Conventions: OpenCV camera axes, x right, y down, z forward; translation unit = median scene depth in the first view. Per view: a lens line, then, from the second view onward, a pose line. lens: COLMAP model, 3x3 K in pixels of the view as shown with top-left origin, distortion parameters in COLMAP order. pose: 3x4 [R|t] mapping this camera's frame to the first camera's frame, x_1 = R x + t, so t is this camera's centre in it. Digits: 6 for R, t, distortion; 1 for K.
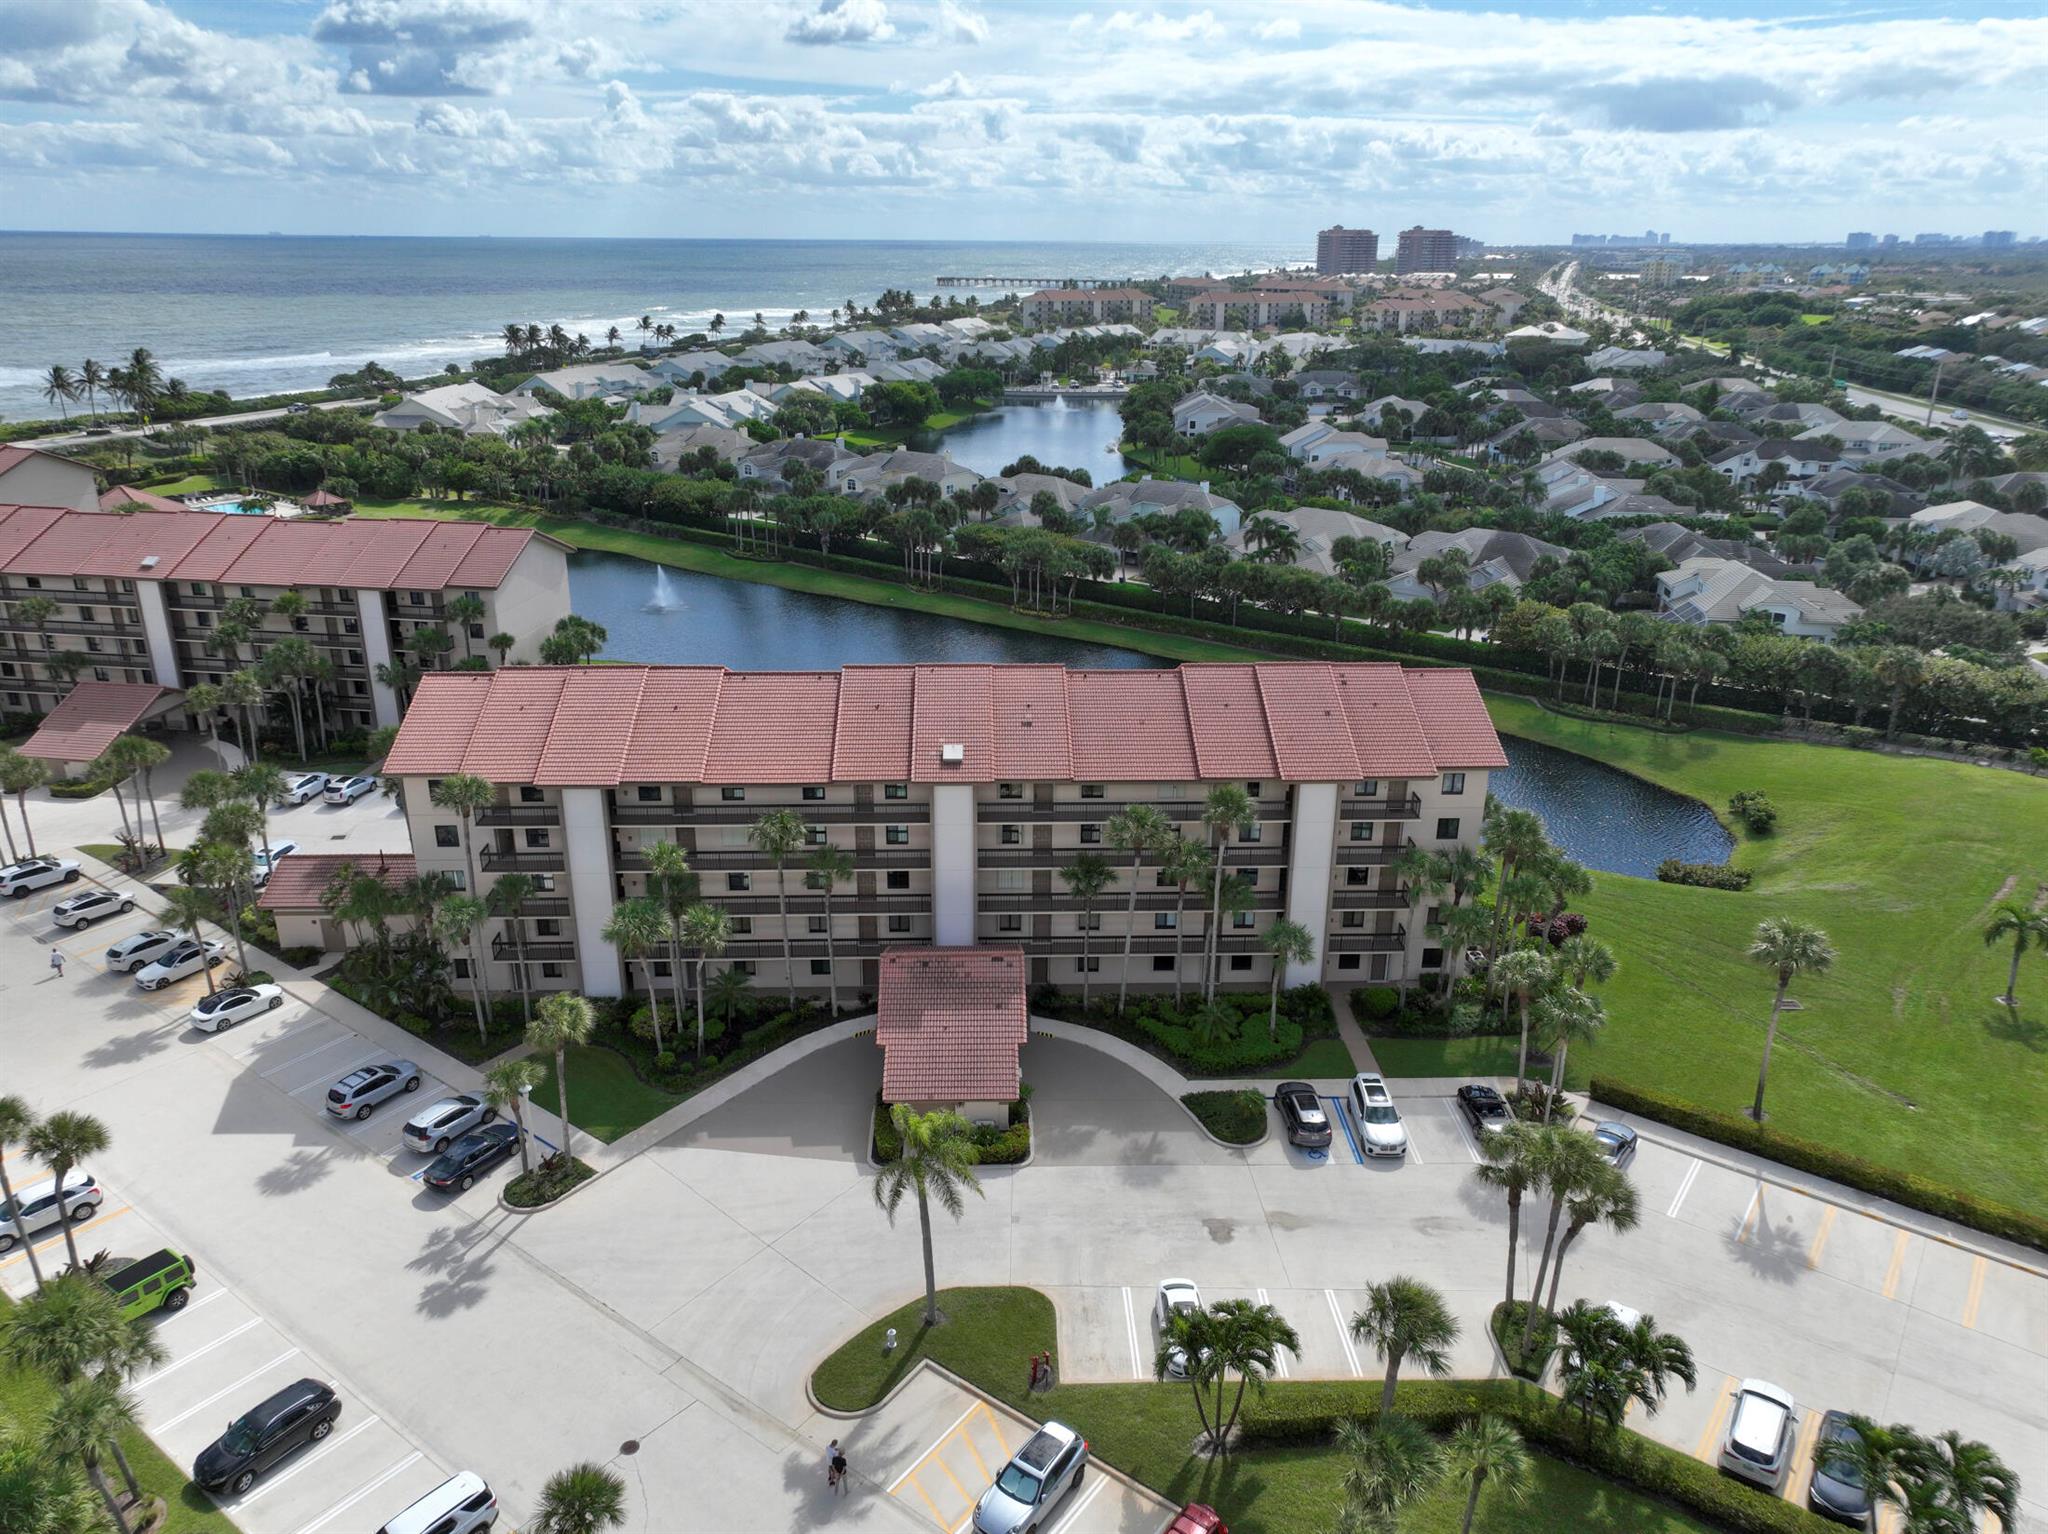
lens RADIAL K [[1440.2, 0, 1024.0], [0, 1440.2, 767.0], [0, 0, 1]] dist [-0.005570, 0.028642]
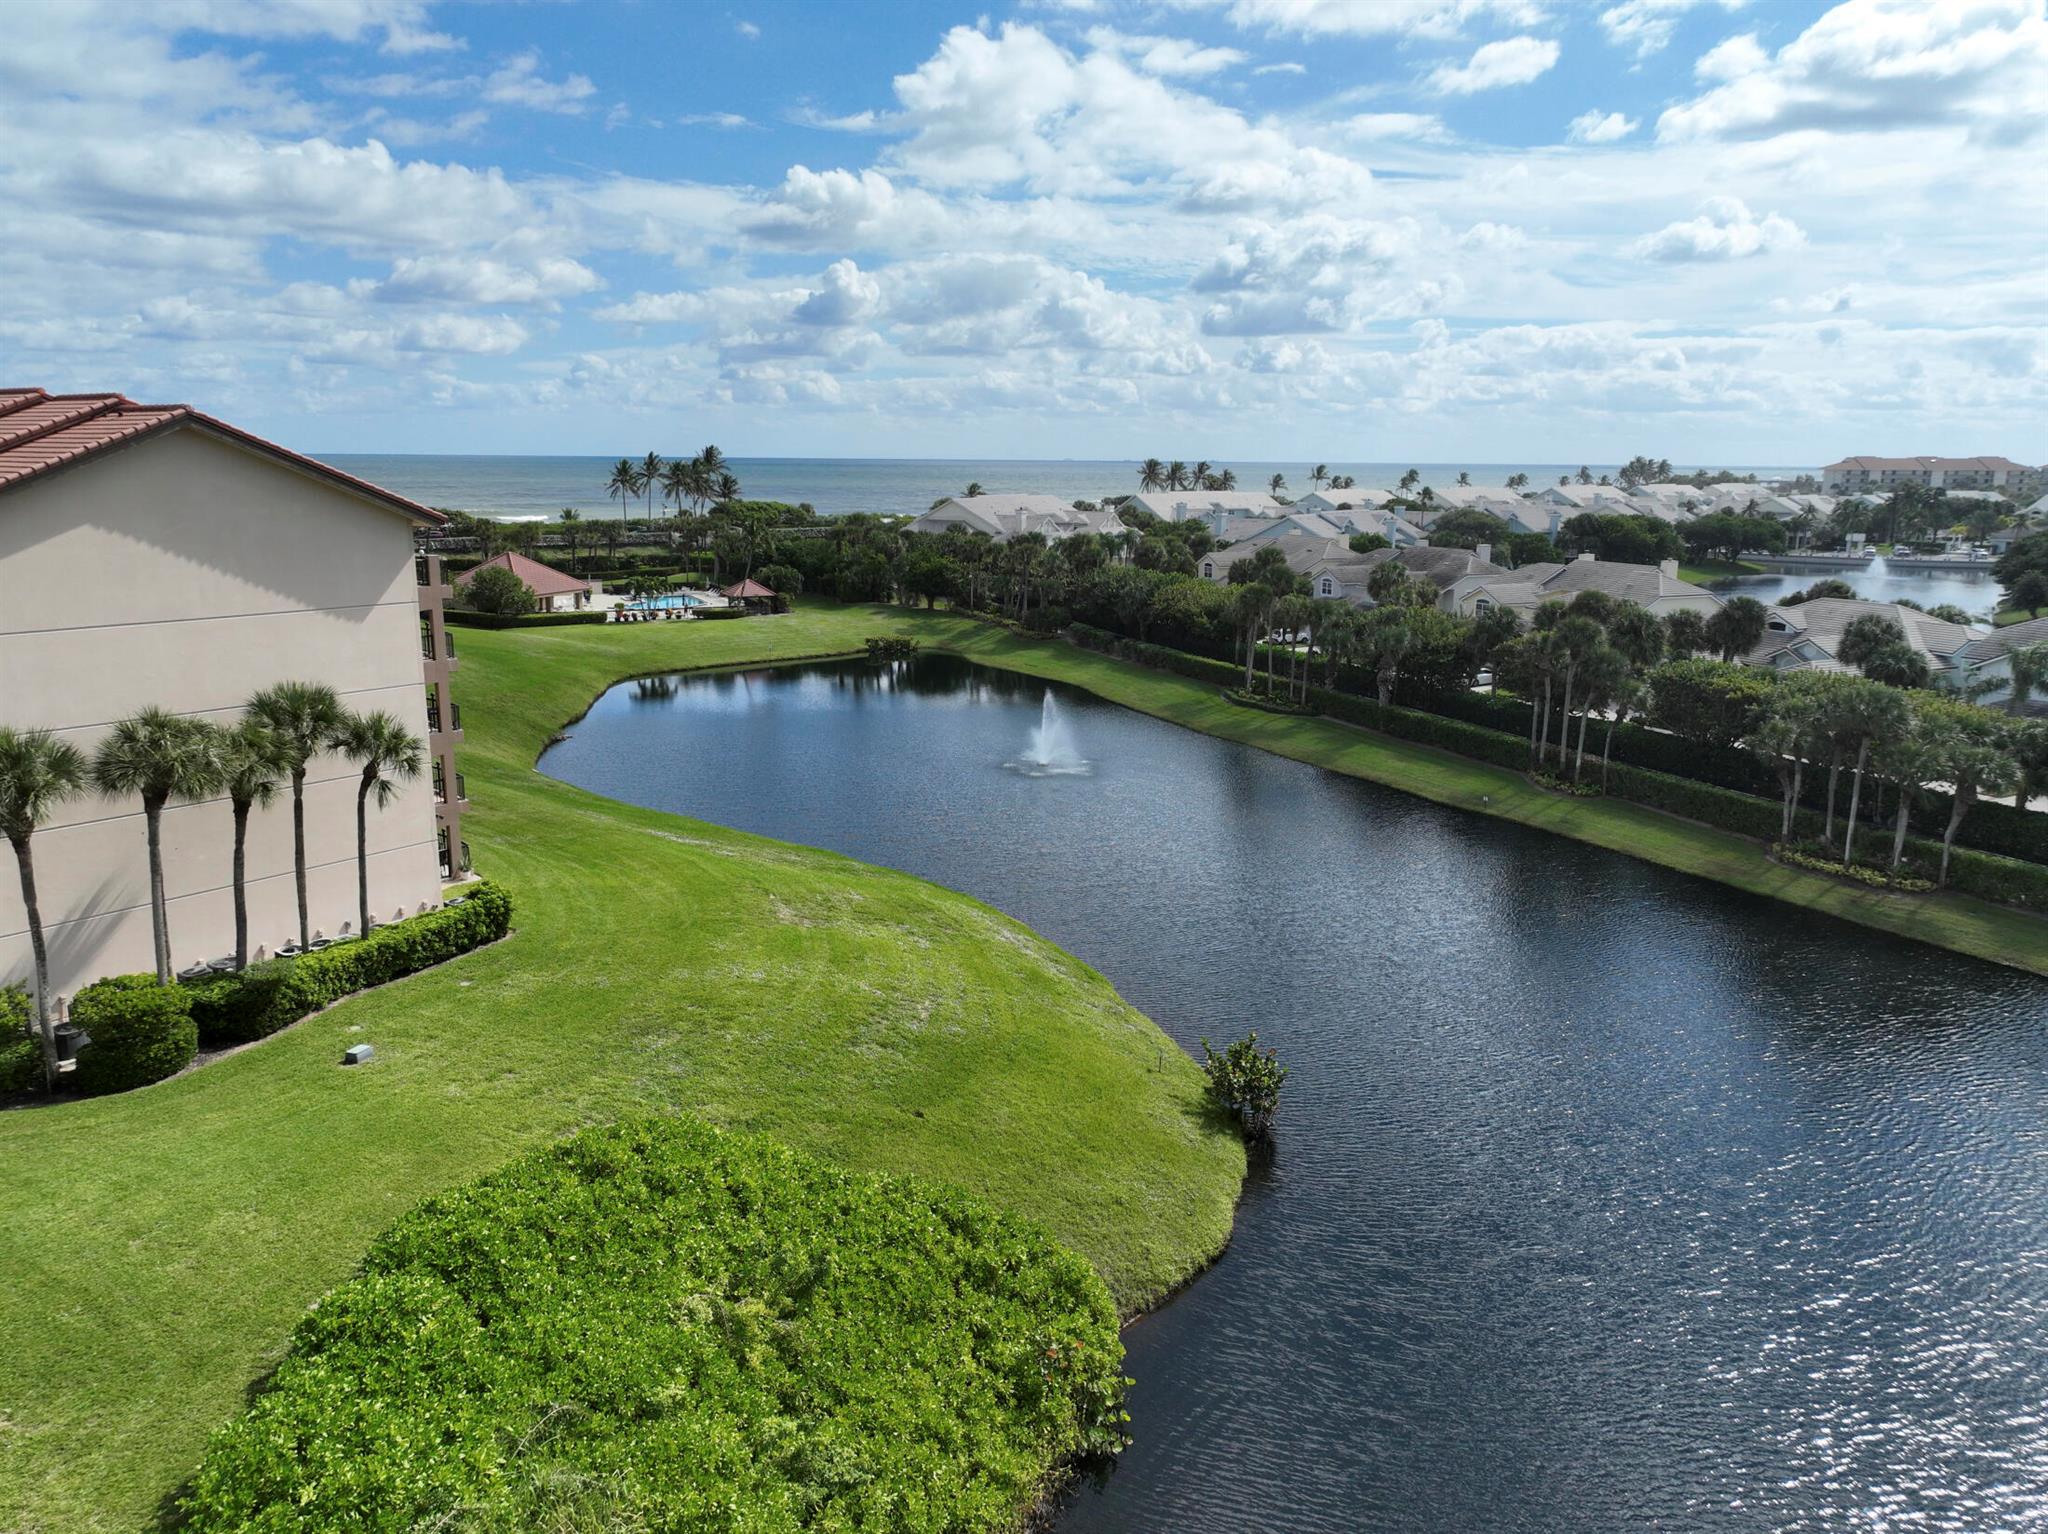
lens RADIAL K [[1440.2, 0, 1024.0], [0, 1440.2, 767.0], [0, 0, 1]] dist [-0.005570, 0.028642]
pose [[0.879347, 0.101571, -0.465222, -0.014944], [-0.167859, 0.980391, -0.103234, -0.108598], [0.445614, 0.168870, 0.879154, 1.061964]]
